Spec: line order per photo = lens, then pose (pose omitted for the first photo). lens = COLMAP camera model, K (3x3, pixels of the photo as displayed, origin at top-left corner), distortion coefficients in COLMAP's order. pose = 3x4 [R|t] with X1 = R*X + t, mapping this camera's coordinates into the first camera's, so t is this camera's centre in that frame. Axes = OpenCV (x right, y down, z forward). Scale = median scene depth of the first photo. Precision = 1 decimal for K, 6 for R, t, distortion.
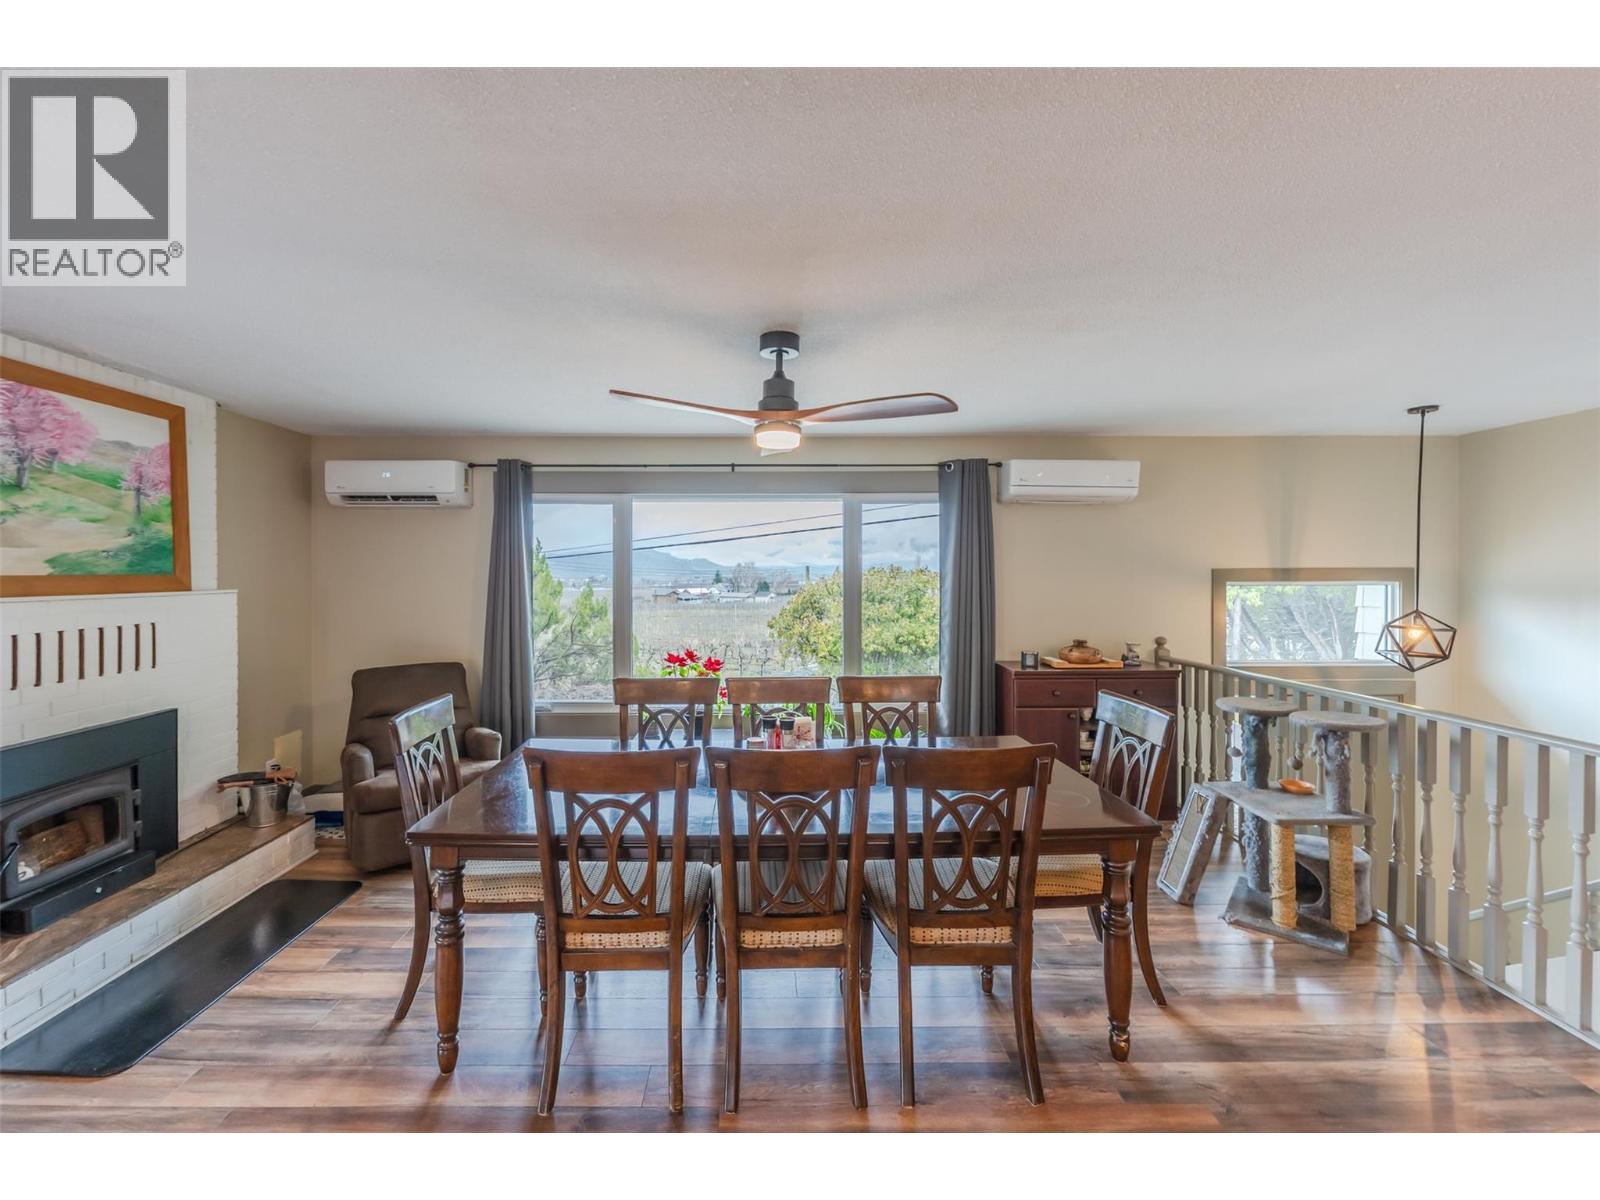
lens RADIAL K [[645.1, 0, 770.3], [0, 645.1, 570.2], [0, 0, 1]] dist [-0.006544, 0.001707]
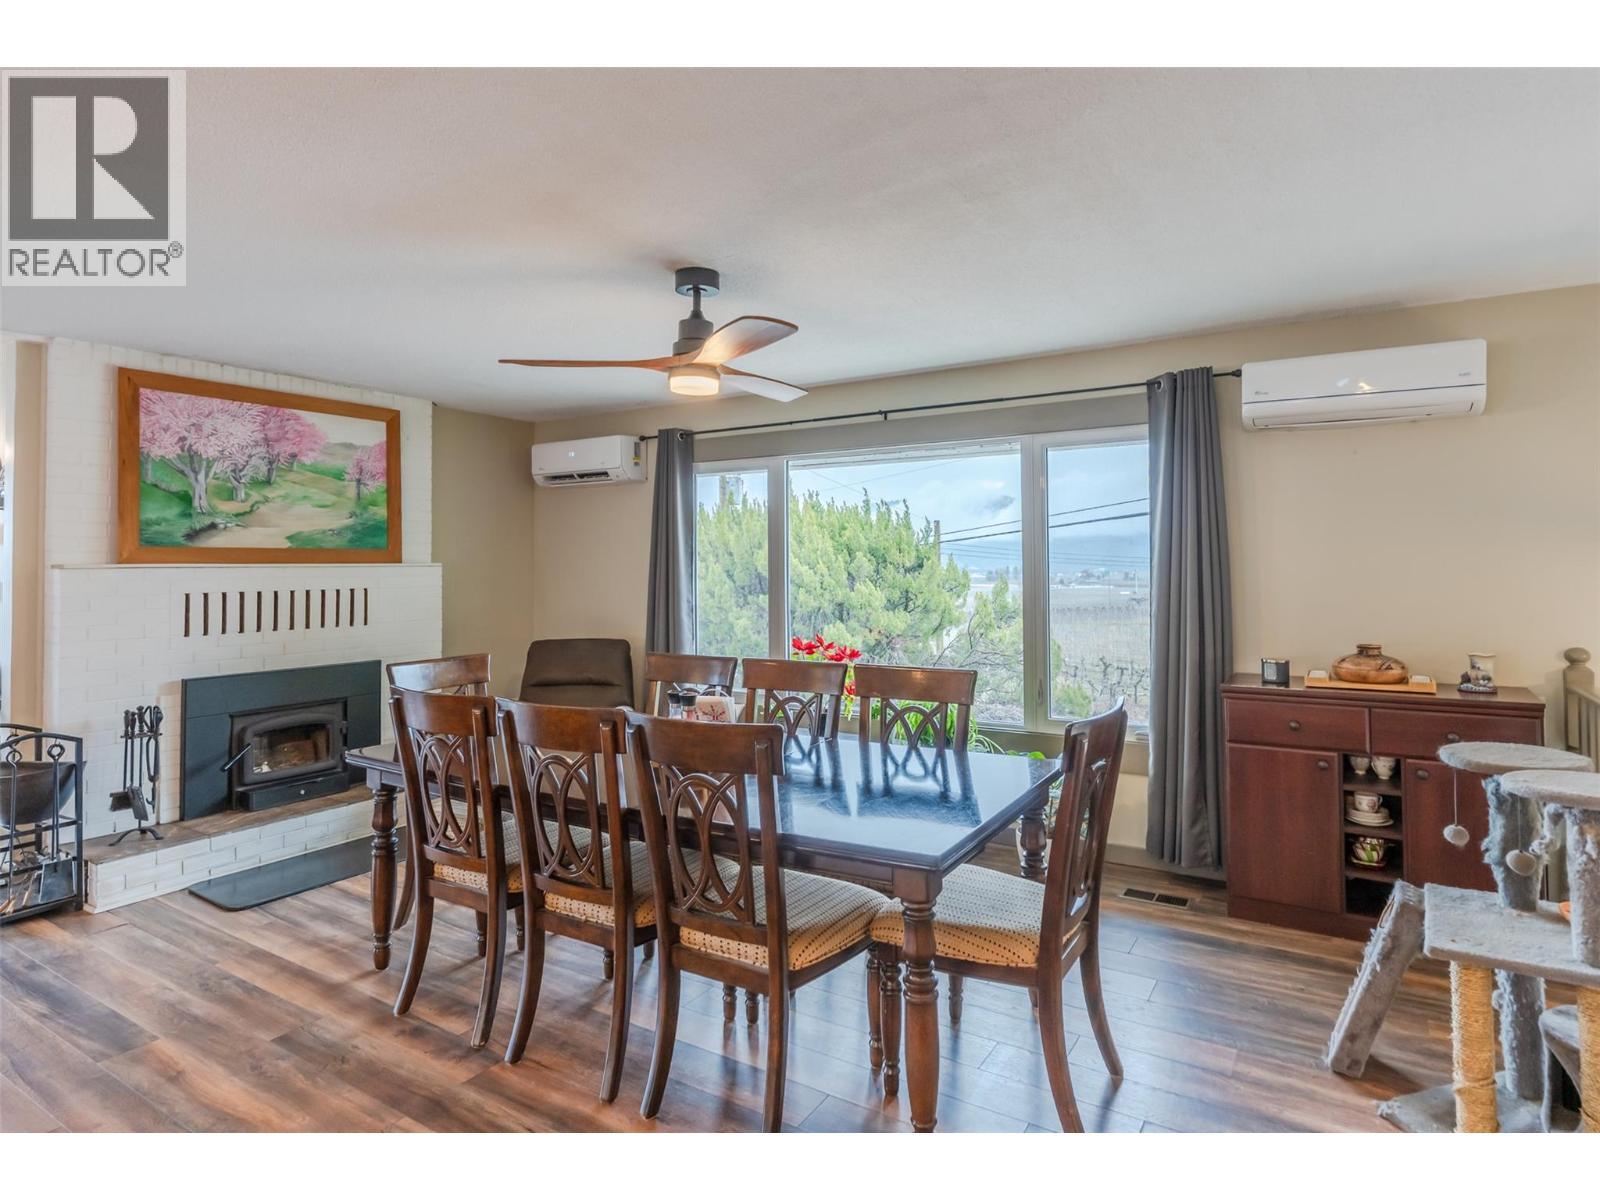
lens RADIAL K [[858.4, 0, 836.6], [0, 858.4, 539.5], [0, 0, 1]] dist [-0.001179, -0.000773]
pose [[0.855967, -0.019122, -0.516677, 0.653386], [0.006308, 0.999628, -0.026546, 0.037918], [0.516993, 0.019463, 0.855769, 0.060308]]
